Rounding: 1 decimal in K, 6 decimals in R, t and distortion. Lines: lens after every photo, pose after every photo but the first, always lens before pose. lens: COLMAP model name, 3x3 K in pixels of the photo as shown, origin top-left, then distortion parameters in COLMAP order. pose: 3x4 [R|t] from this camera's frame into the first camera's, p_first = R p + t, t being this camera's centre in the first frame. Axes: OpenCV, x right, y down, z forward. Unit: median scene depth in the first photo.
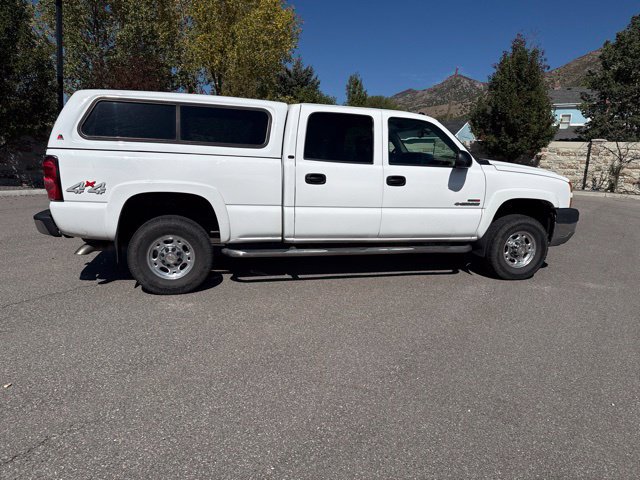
lens RADIAL K [[457.7, 0, 317.5], [0, 457.7, 245.7], [0, 0, 1]] dist [0.030387, -0.028739]
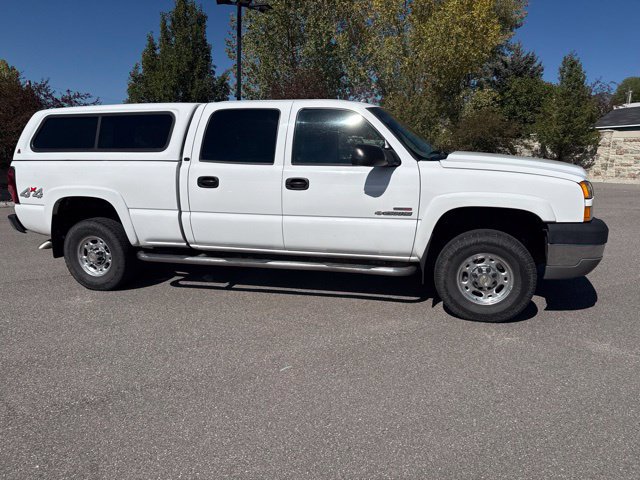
lens RADIAL K [[457.7, 0, 317.5], [0, 457.7, 245.7], [0, 0, 1]] dist [0.030387, -0.028739]
pose [[0.865791, 0.056252, -0.497234, 0.629914], [-0.059781, 0.998172, 0.008831, -0.037811], [0.496822, 0.022079, 0.867571, 0.294115]]
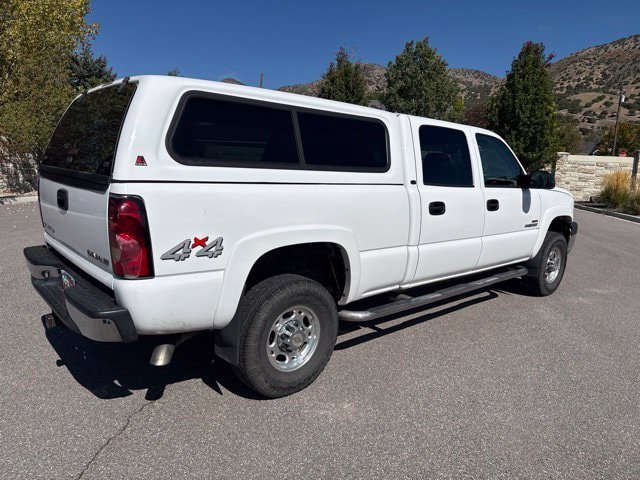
lens RADIAL K [[457.7, 0, 317.5], [0, 457.7, 245.7], [0, 0, 1]] dist [0.030387, -0.028739]
pose [[0.886932, -0.085271, 0.453960, -0.537978], [0.086857, 0.996069, 0.017401, -0.109055], [-0.453659, 0.023996, 0.890852, 0.364311]]
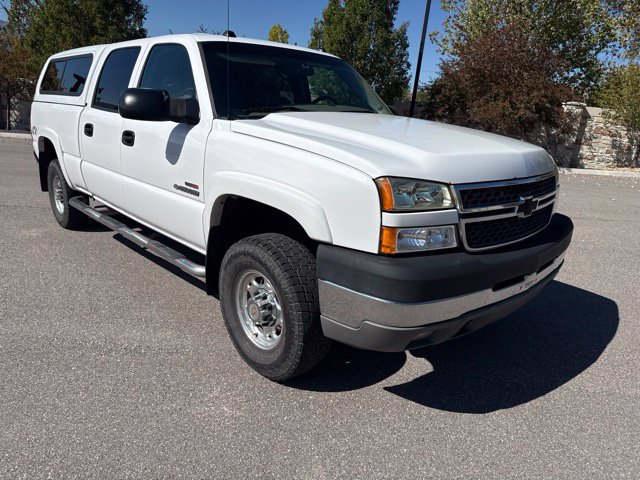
lens RADIAL K [[457.7, 0, 317.5], [0, 457.7, 245.7], [0, 0, 1]] dist [0.030387, -0.028739]
pose [[0.472241, 0.234980, -0.849572, 0.935416], [-0.207361, 0.966380, 0.152024, -0.150039], [0.856732, 0.104376, 0.505090, 0.908679]]
